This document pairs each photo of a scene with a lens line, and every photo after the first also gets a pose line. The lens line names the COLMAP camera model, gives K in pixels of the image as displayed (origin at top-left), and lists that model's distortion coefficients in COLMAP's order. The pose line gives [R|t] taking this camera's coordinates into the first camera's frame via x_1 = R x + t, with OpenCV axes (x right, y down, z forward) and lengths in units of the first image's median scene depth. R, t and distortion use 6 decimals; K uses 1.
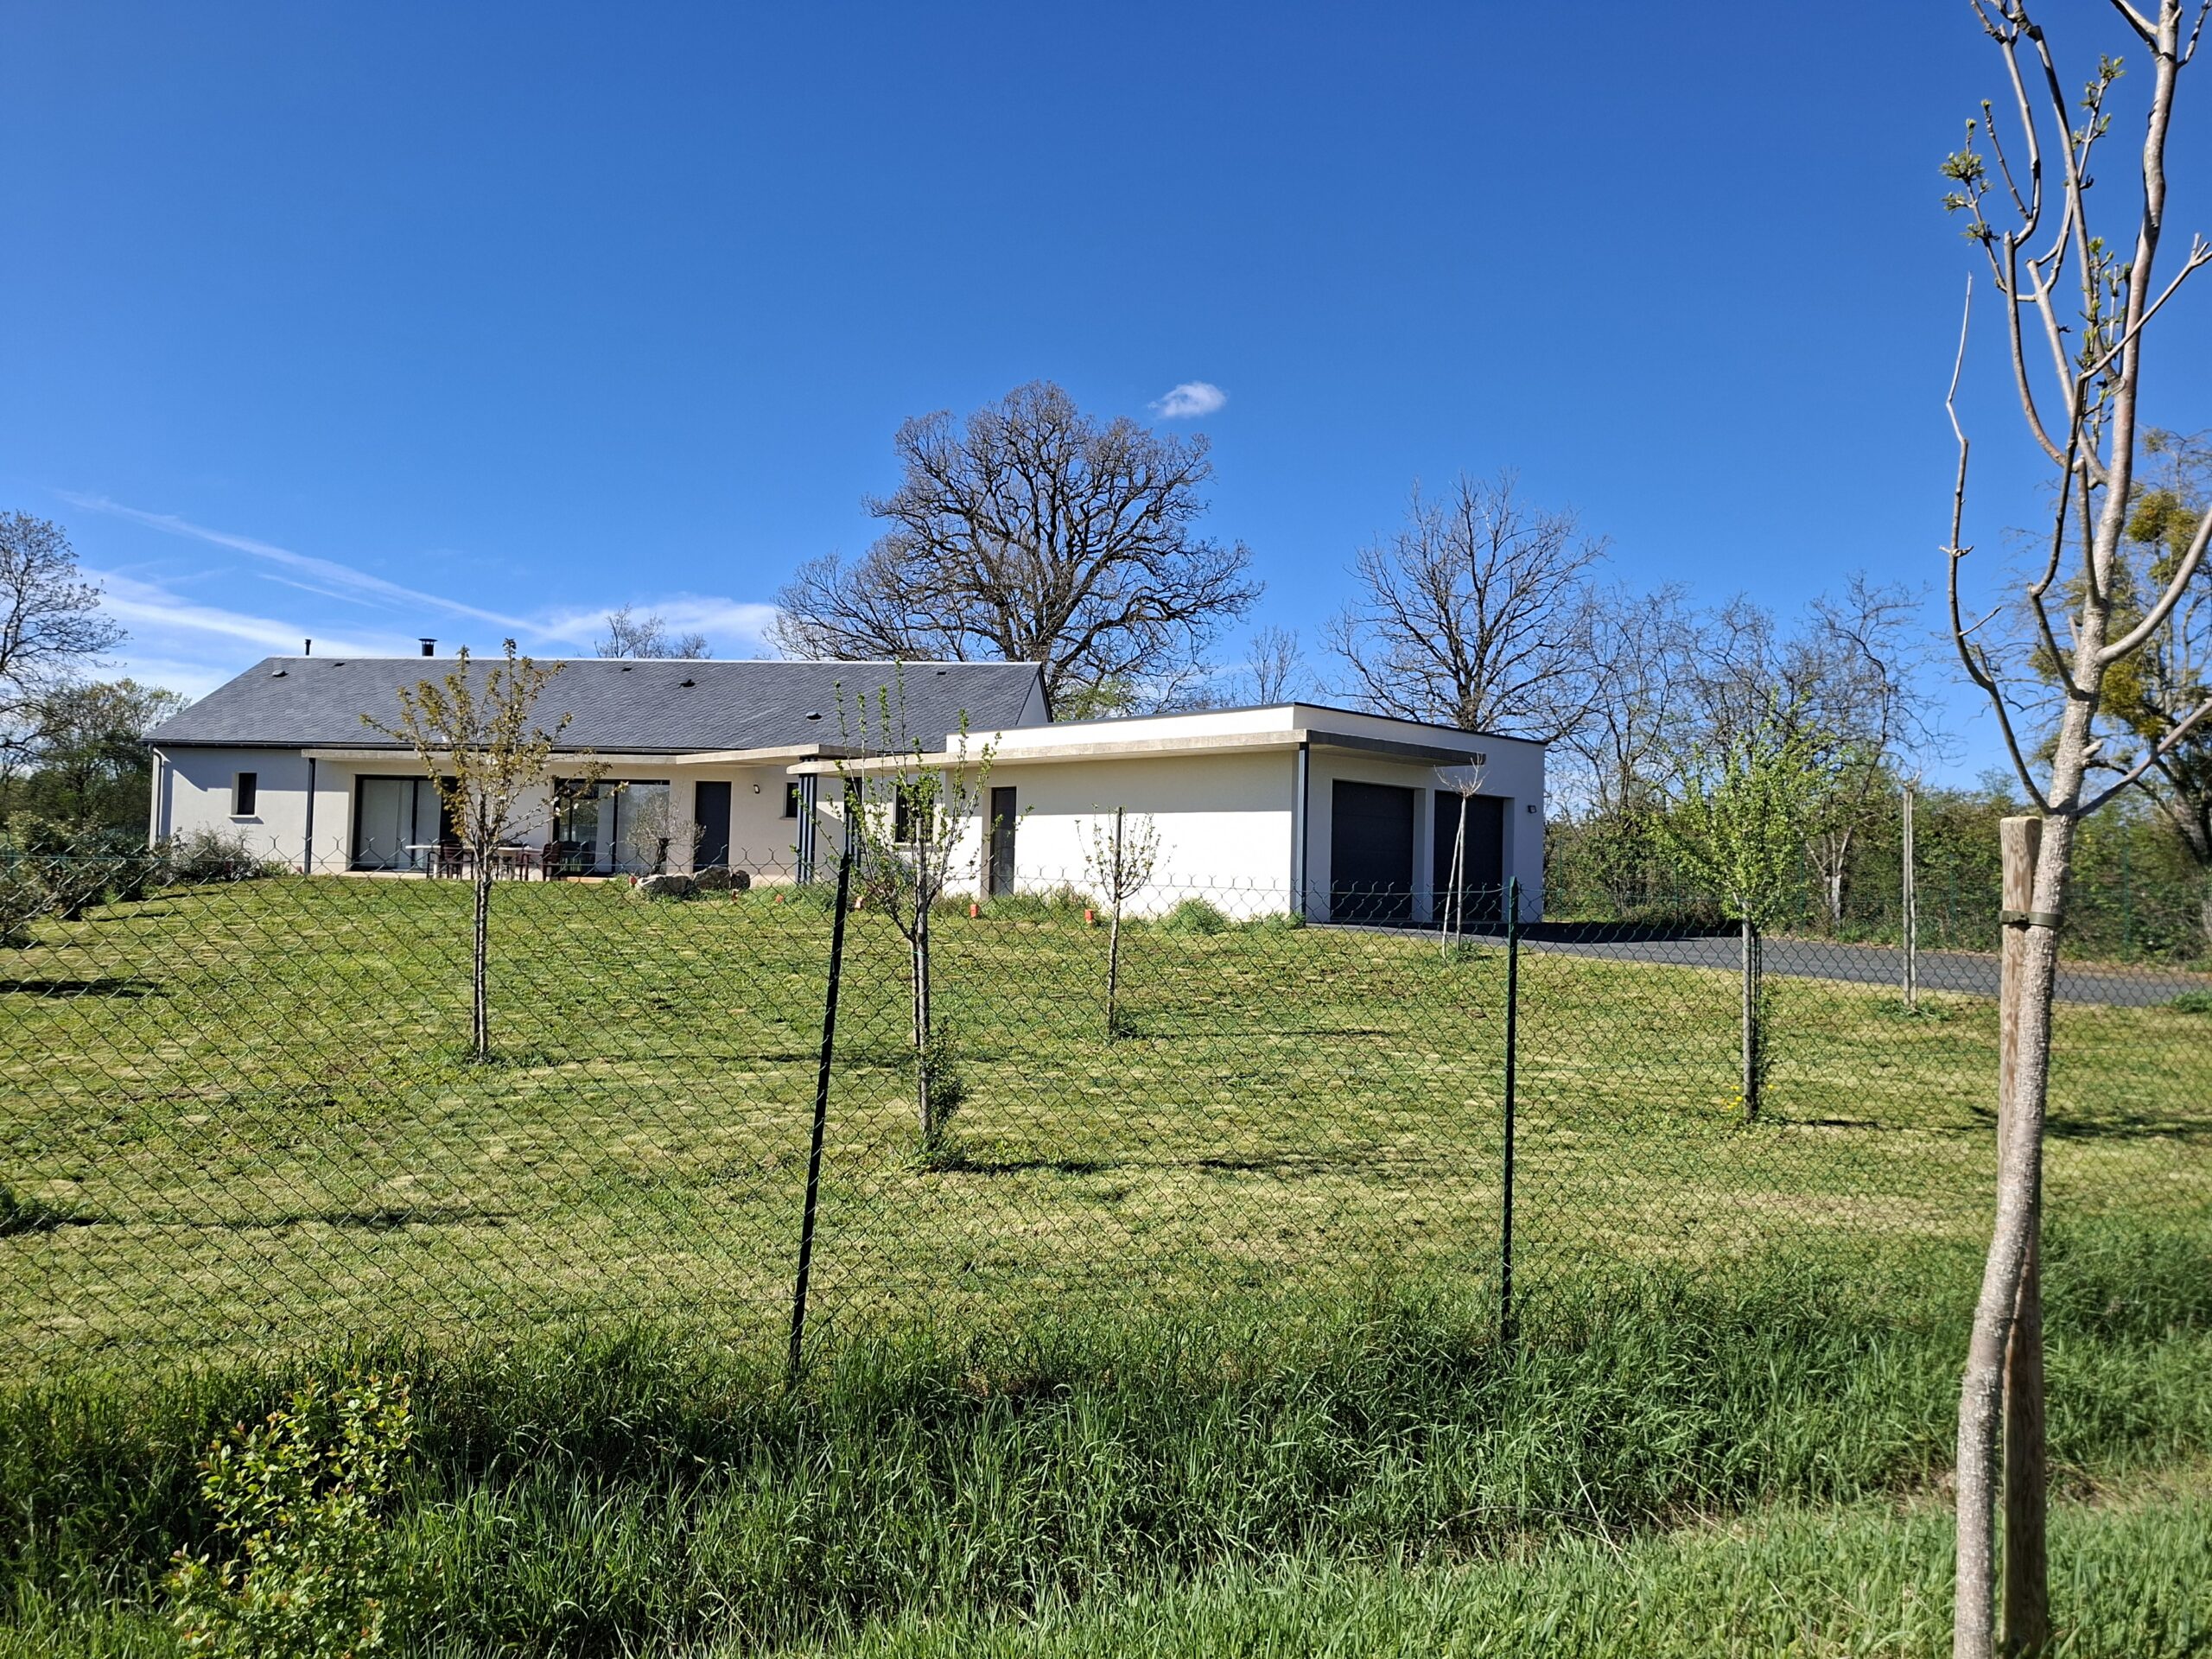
lens RADIAL K [[1534.7, 0, 1101.6], [0, 1534.7, 815.5], [0, 0, 1]] dist [0.140949, -0.178367]
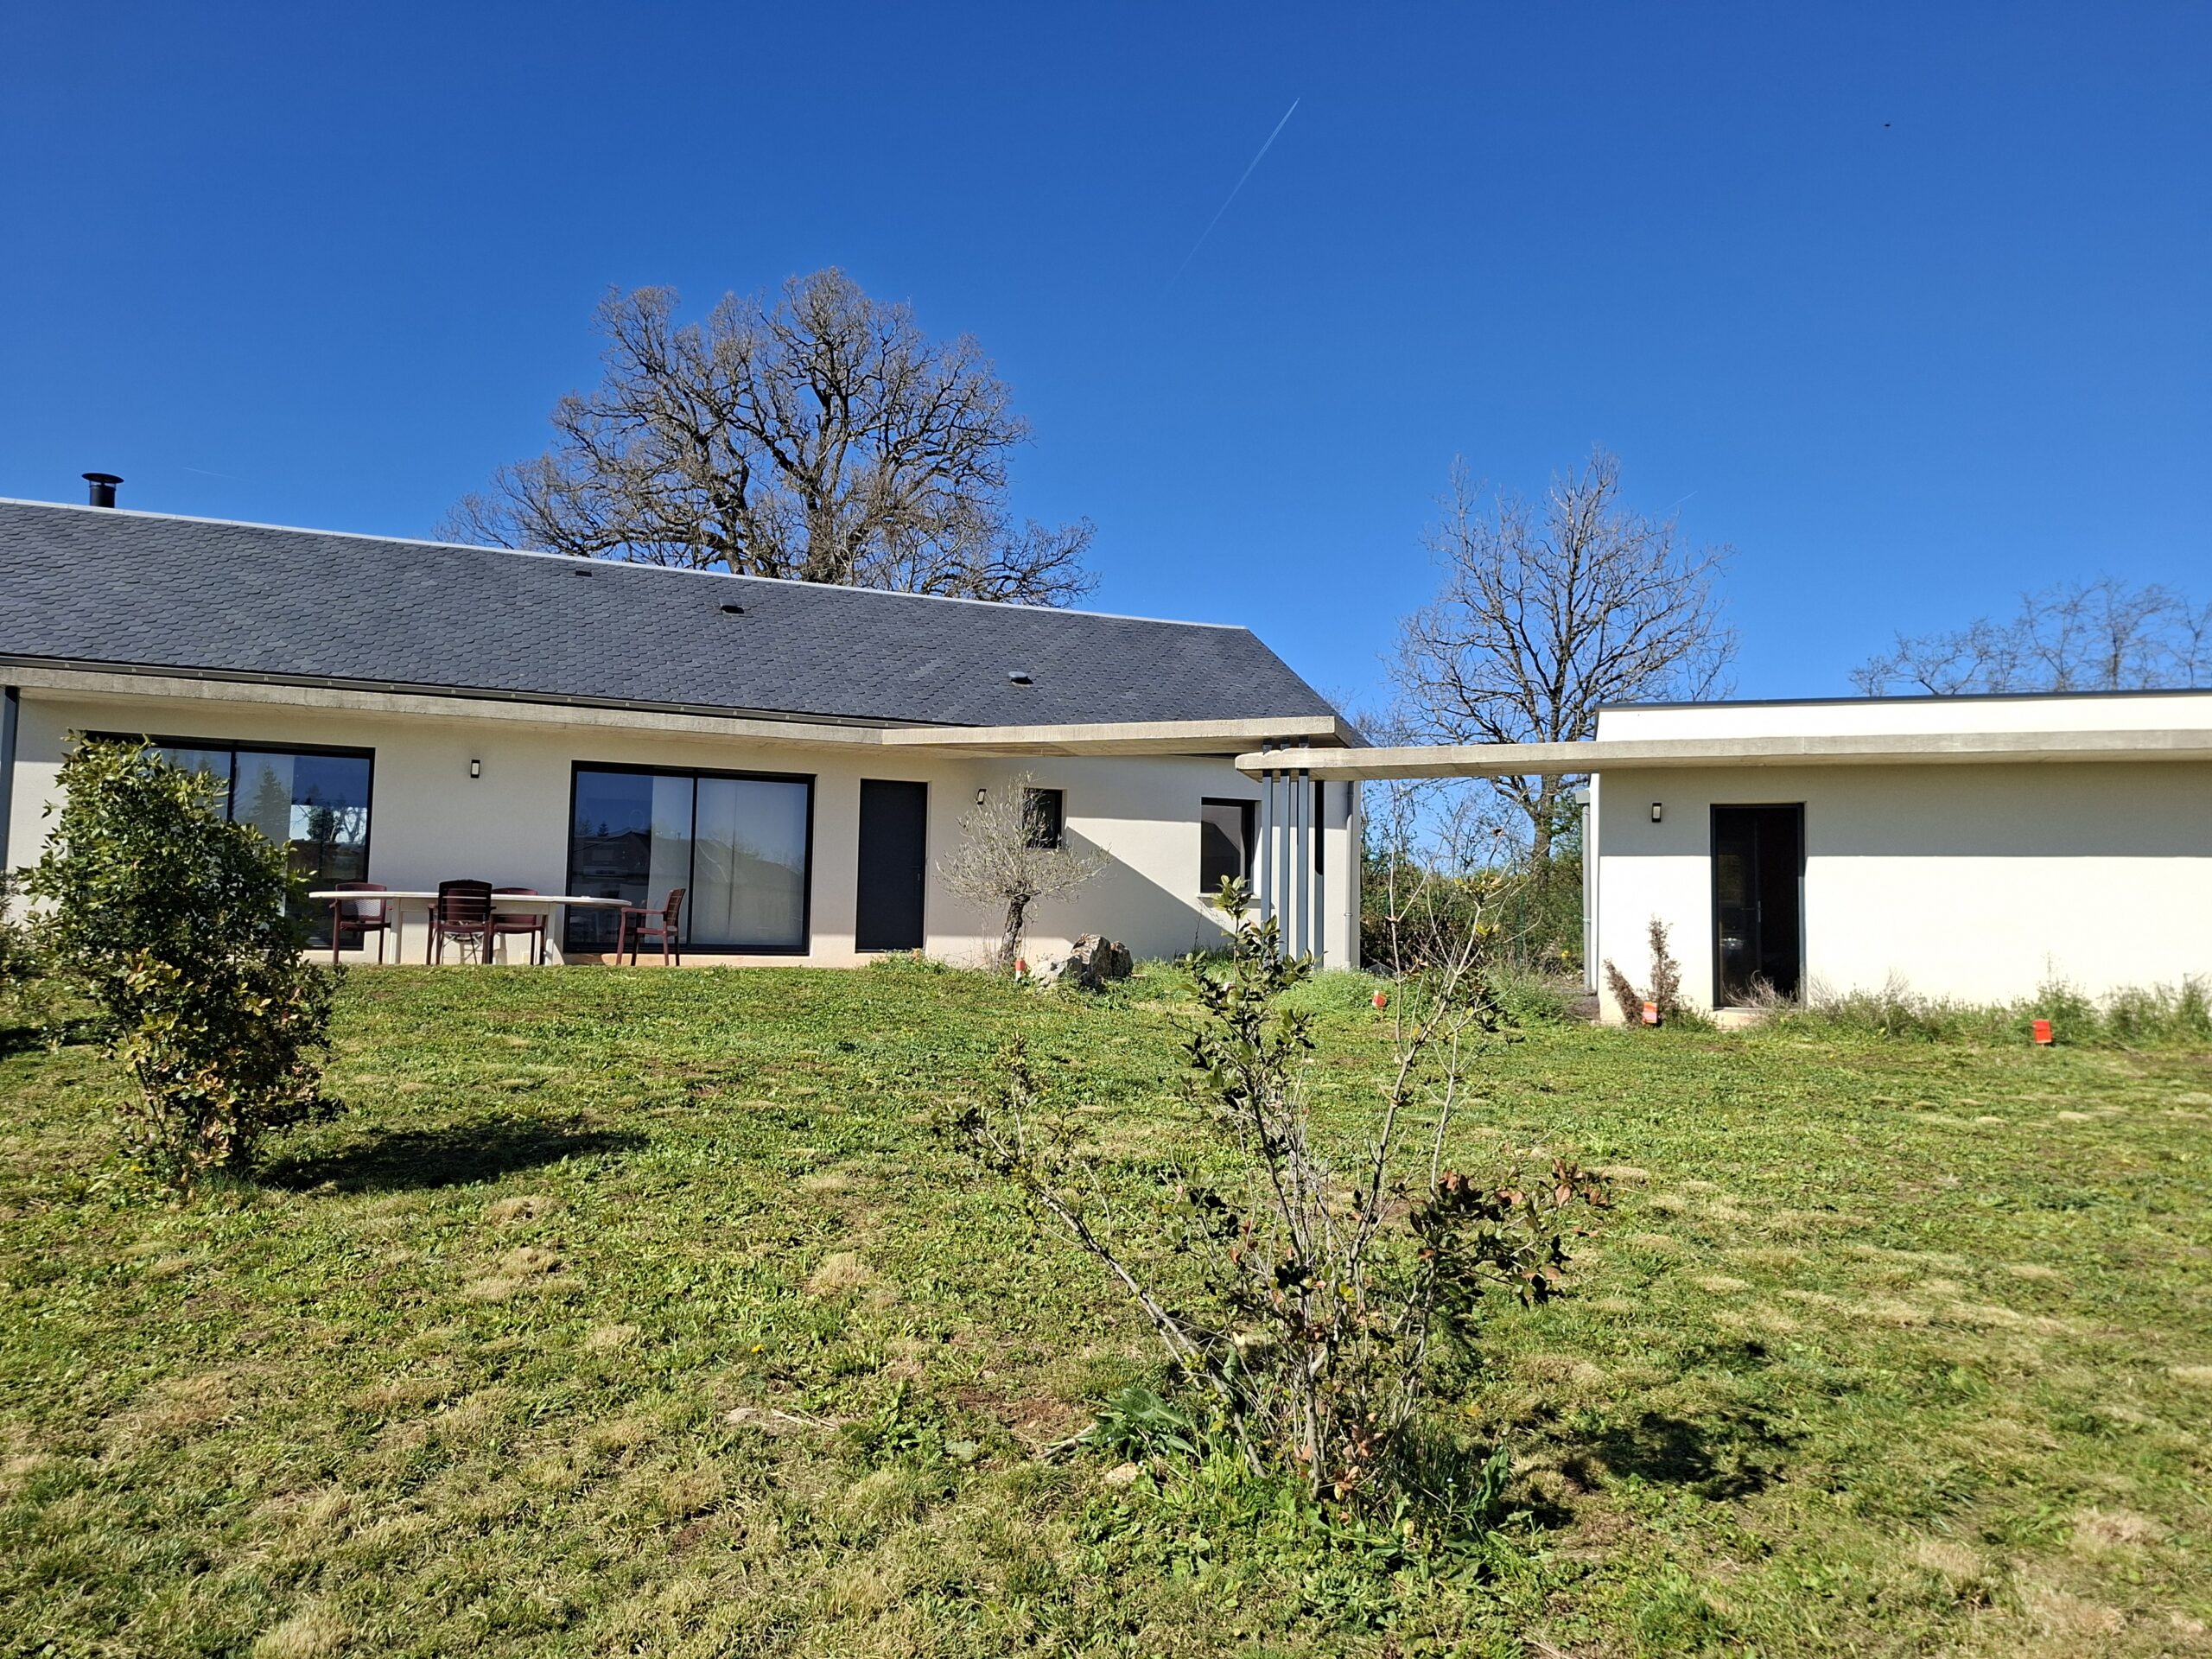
lens RADIAL K [[1534.7, 0, 1101.6], [0, 1534.7, 815.5], [0, 0, 1]] dist [0.140949, -0.178367]
pose [[0.877652, 0.035113, 0.478010, -0.446329], [-0.018736, 0.999064, -0.038988, 0.010557], [-0.478932, 0.025261, 0.877489, 0.473617]]
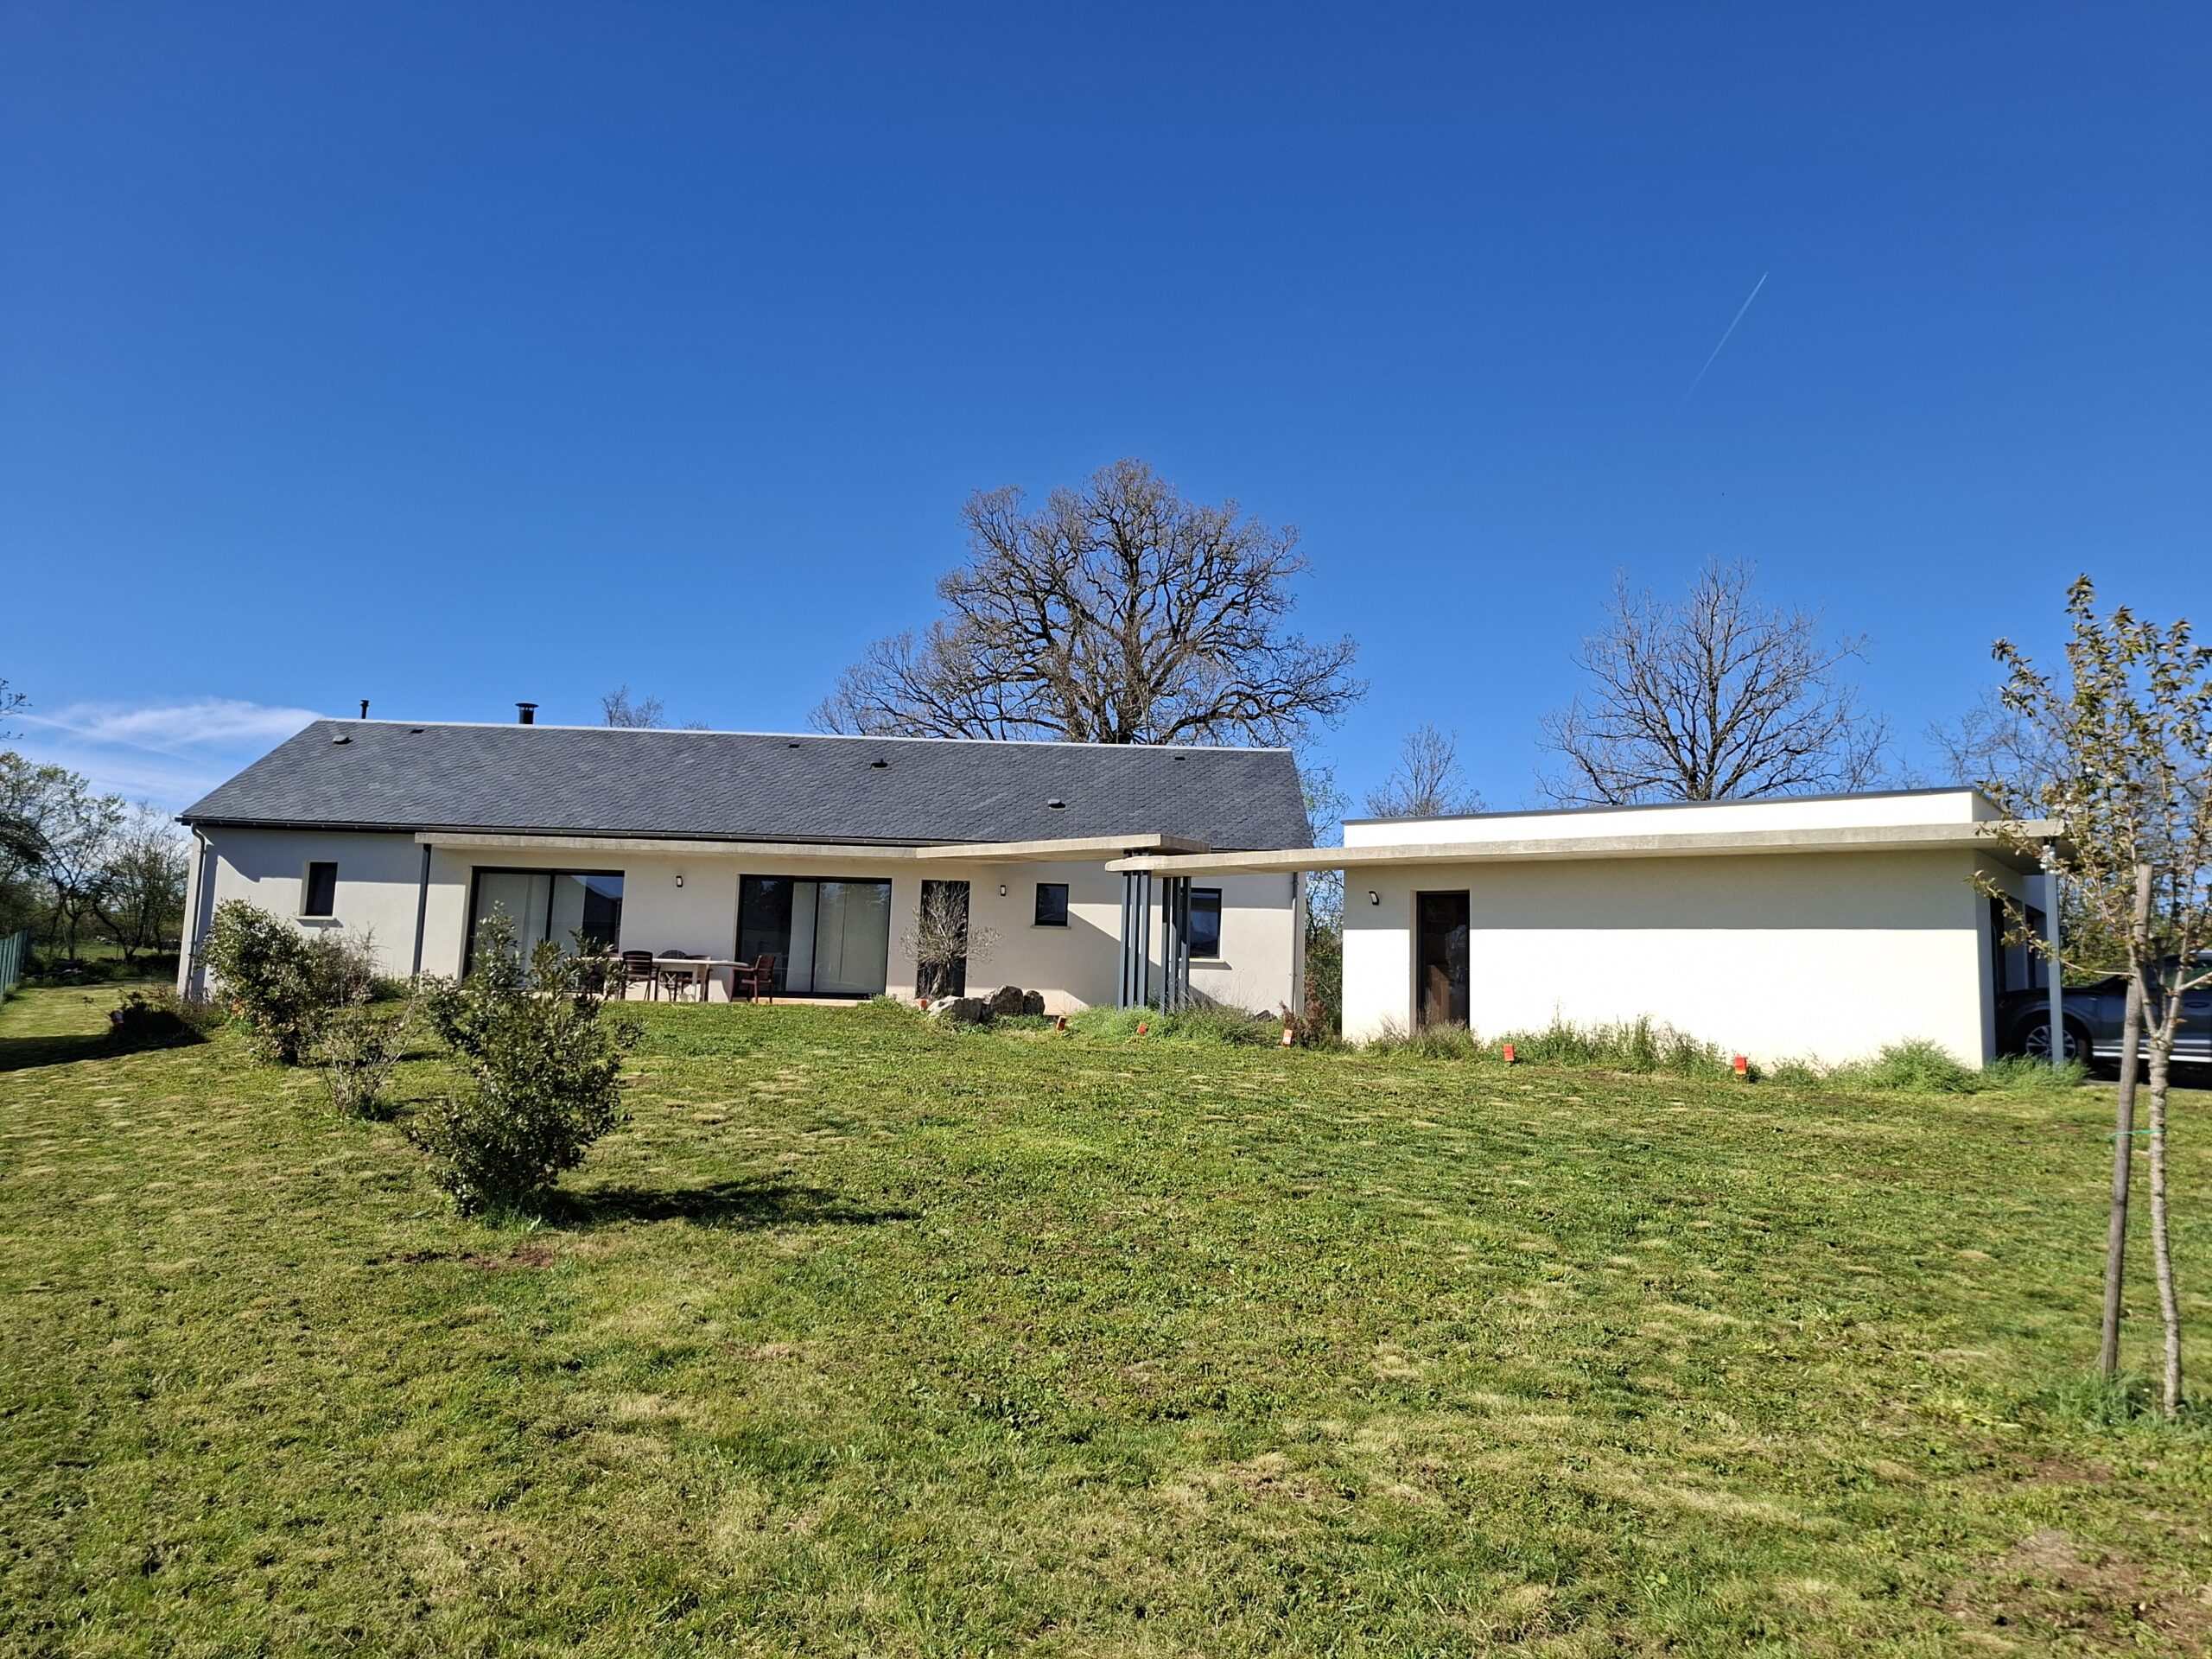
lens RADIAL K [[1534.7, 0, 1101.6], [0, 1534.7, 815.5], [0, 0, 1]] dist [0.140949, -0.178367]
pose [[0.990453, 0.025119, 0.135546, -0.276656], [-0.014334, 0.996695, -0.079965, 0.007140], [-0.137107, 0.077258, 0.987539, 0.180942]]
